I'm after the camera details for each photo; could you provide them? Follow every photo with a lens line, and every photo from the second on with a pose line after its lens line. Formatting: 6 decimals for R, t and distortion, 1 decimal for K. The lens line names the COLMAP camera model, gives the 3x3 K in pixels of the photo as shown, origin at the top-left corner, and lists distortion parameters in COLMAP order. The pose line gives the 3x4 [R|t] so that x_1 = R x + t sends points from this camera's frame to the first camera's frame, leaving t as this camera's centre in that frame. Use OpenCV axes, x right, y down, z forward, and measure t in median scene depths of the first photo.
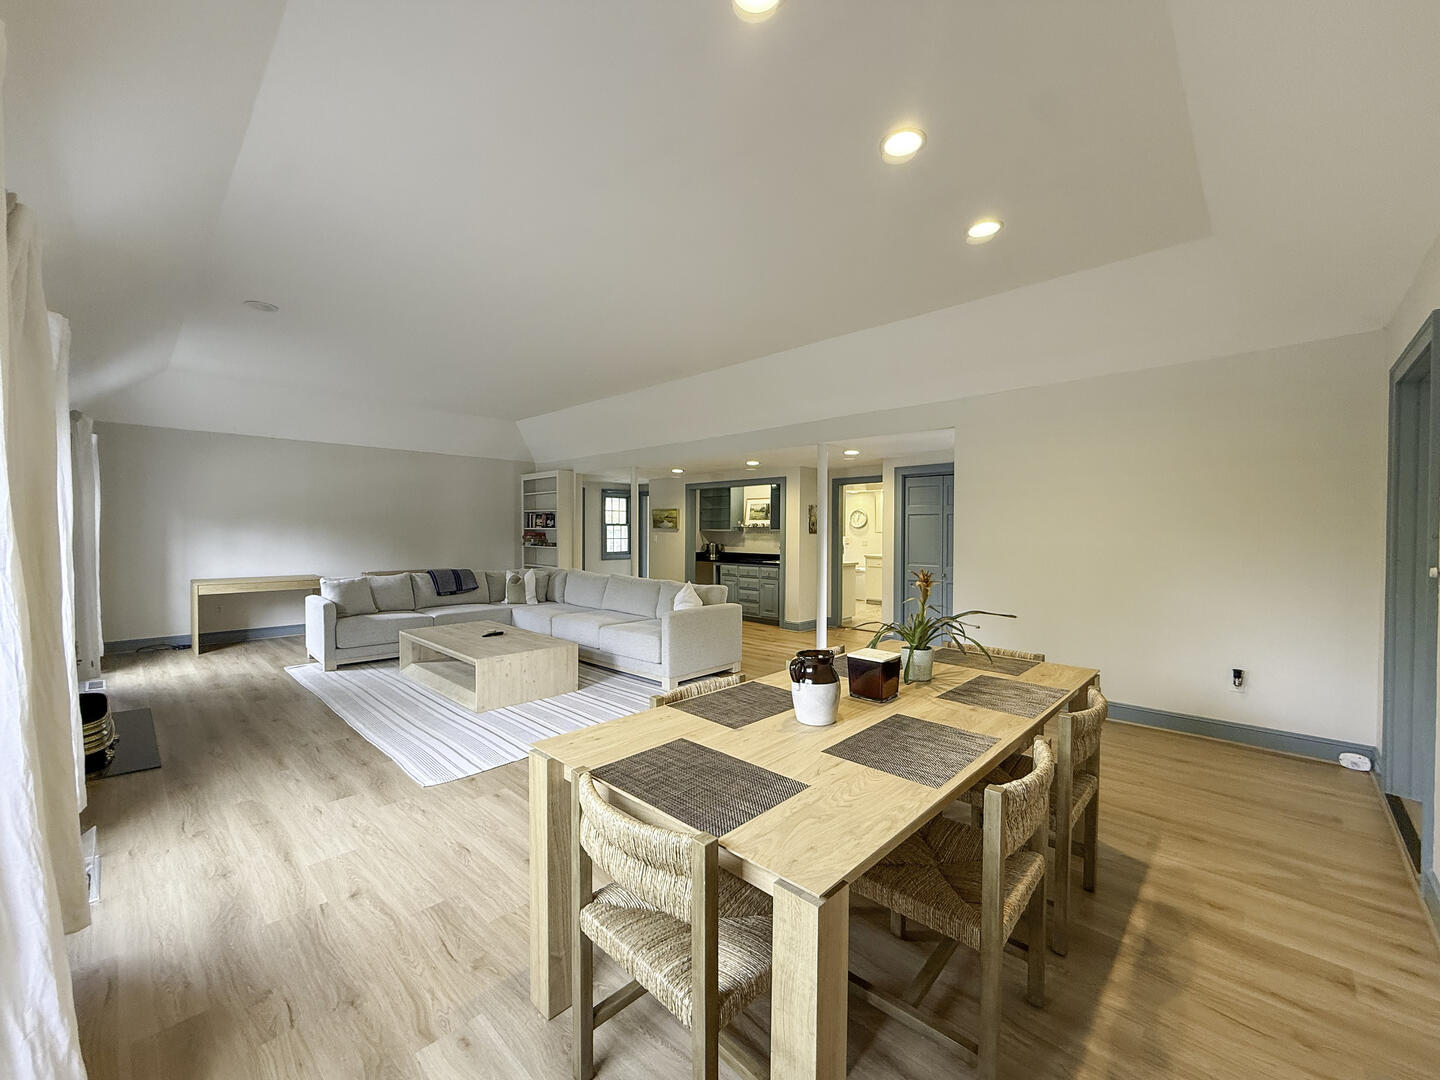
lens RADIAL K [[575.6, 0, 715.5], [0, 575.6, 538.1], [0, 0, 1]] dist [-0.001229, -0.000325]
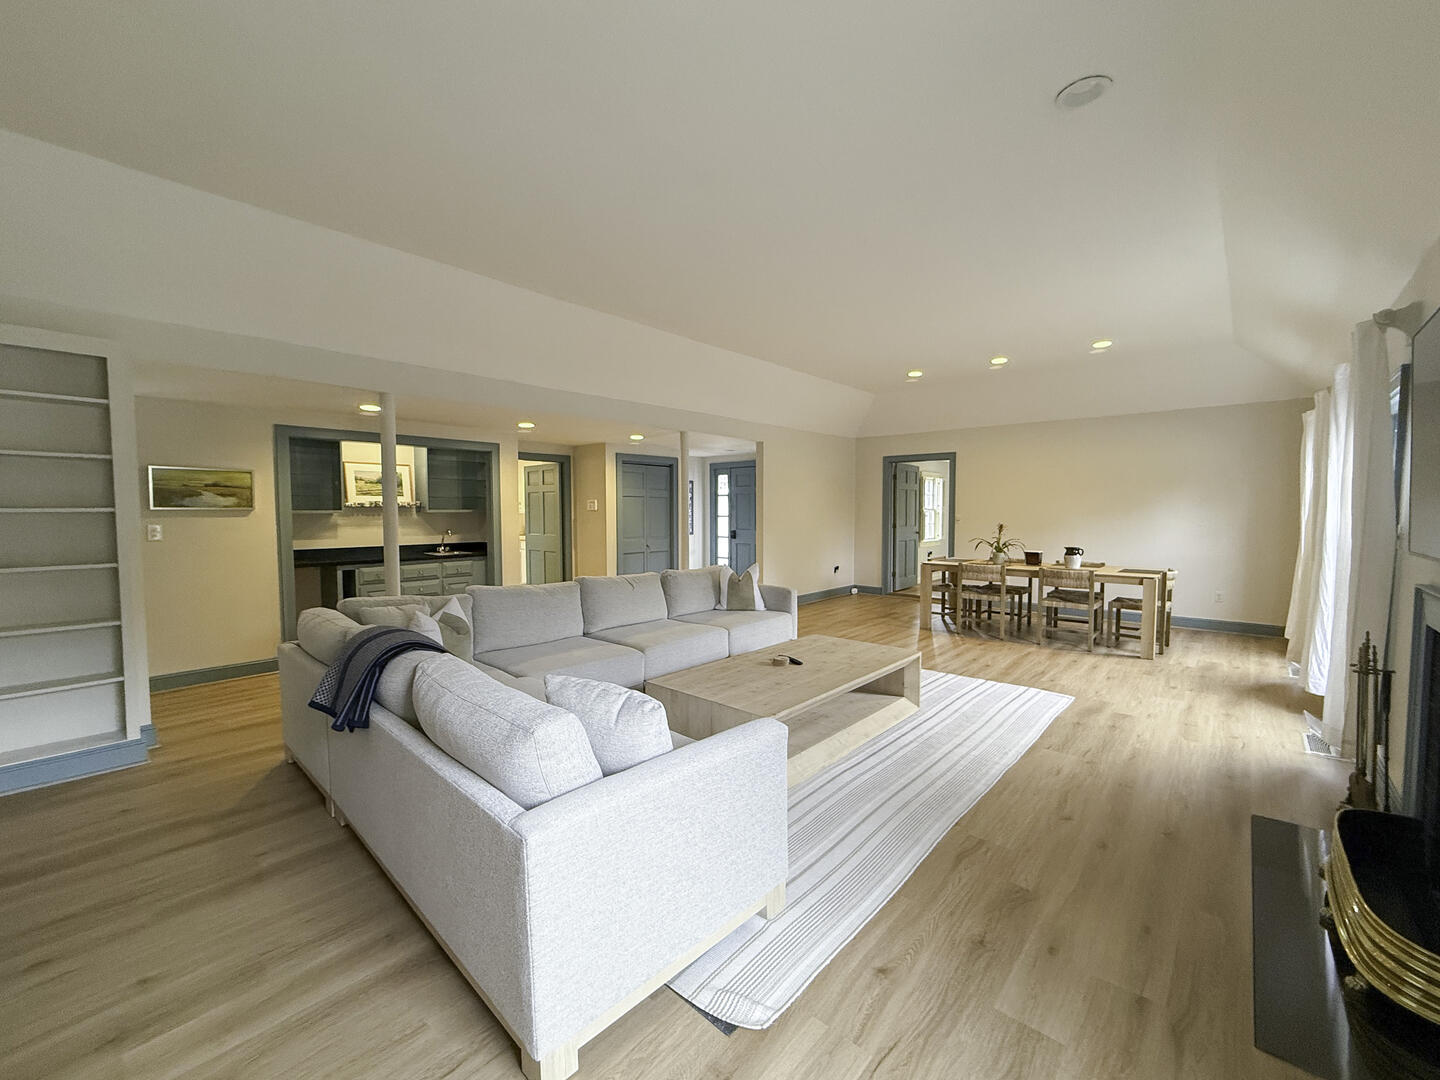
lens RADIAL K [[587.3, 0, 718.5], [0, 587.3, 539.9], [0, 0, 1]] dist [-0.000768, -0.000161]
pose [[-0.030731, -0.055498, 0.997986, -0.774176], [0.016874, 0.998286, 0.056034, -0.014787], [-0.999385, 0.018562, -0.029741, 0.785114]]
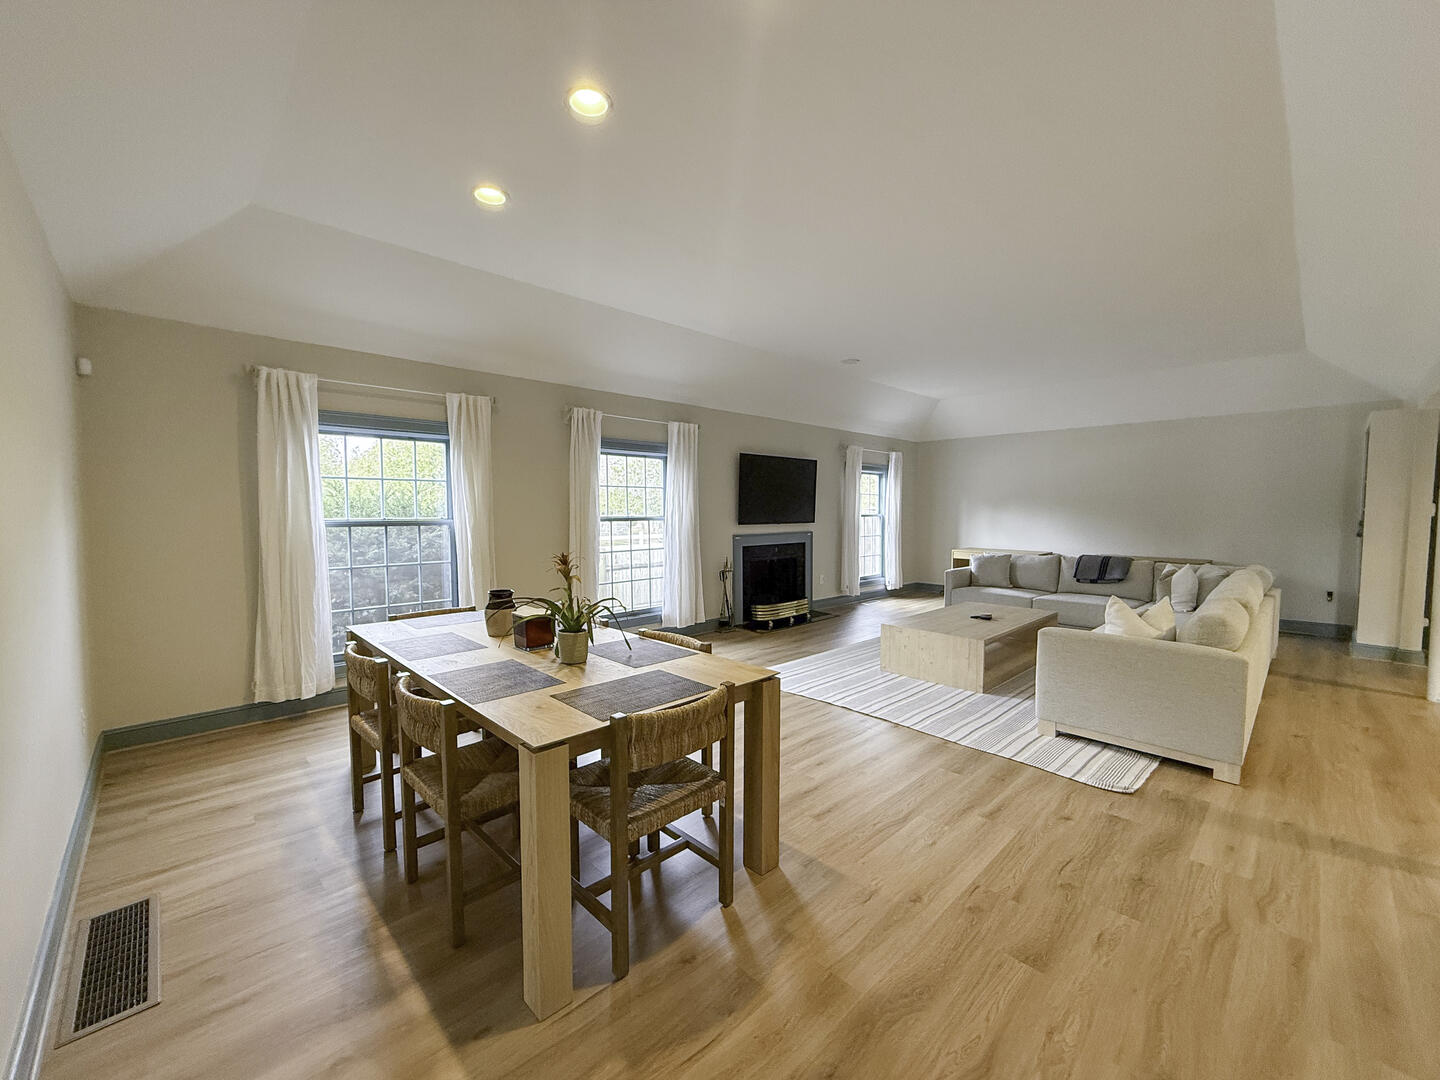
lens RADIAL K [[575.6, 0, 715.5], [0, 575.6, 538.1], [0, 0, 1]] dist [-0.001229, -0.000325]
pose [[-0.035471, 0.043979, -0.998403, 0.429386], [-0.011755, 0.998944, 0.044421, -0.004177], [0.999302, 0.013312, -0.034916, 0.415065]]
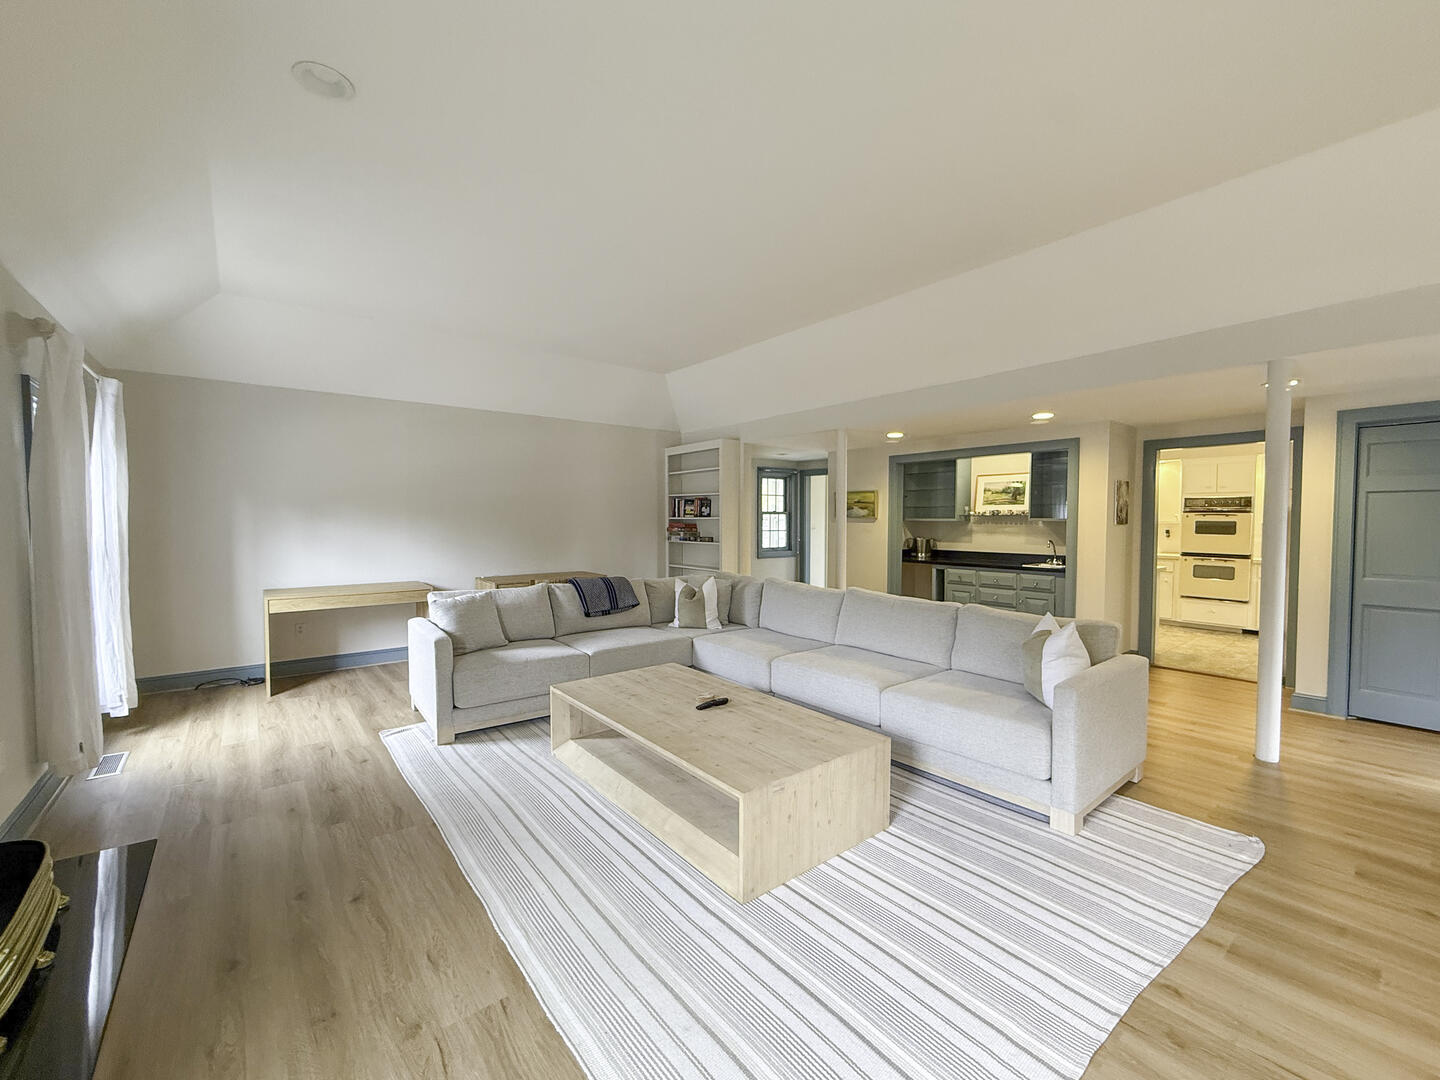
lens RADIAL K [[587.3, 0, 718.5], [0, 587.3, 539.9], [0, 0, 1]] dist [-0.000768, -0.000161]
pose [[0.991598, 0.001340, -0.129353, -0.217277], [0.001497, 0.999761, 0.021830, -0.006028], [0.129351, -0.021840, 0.991358, 0.303190]]
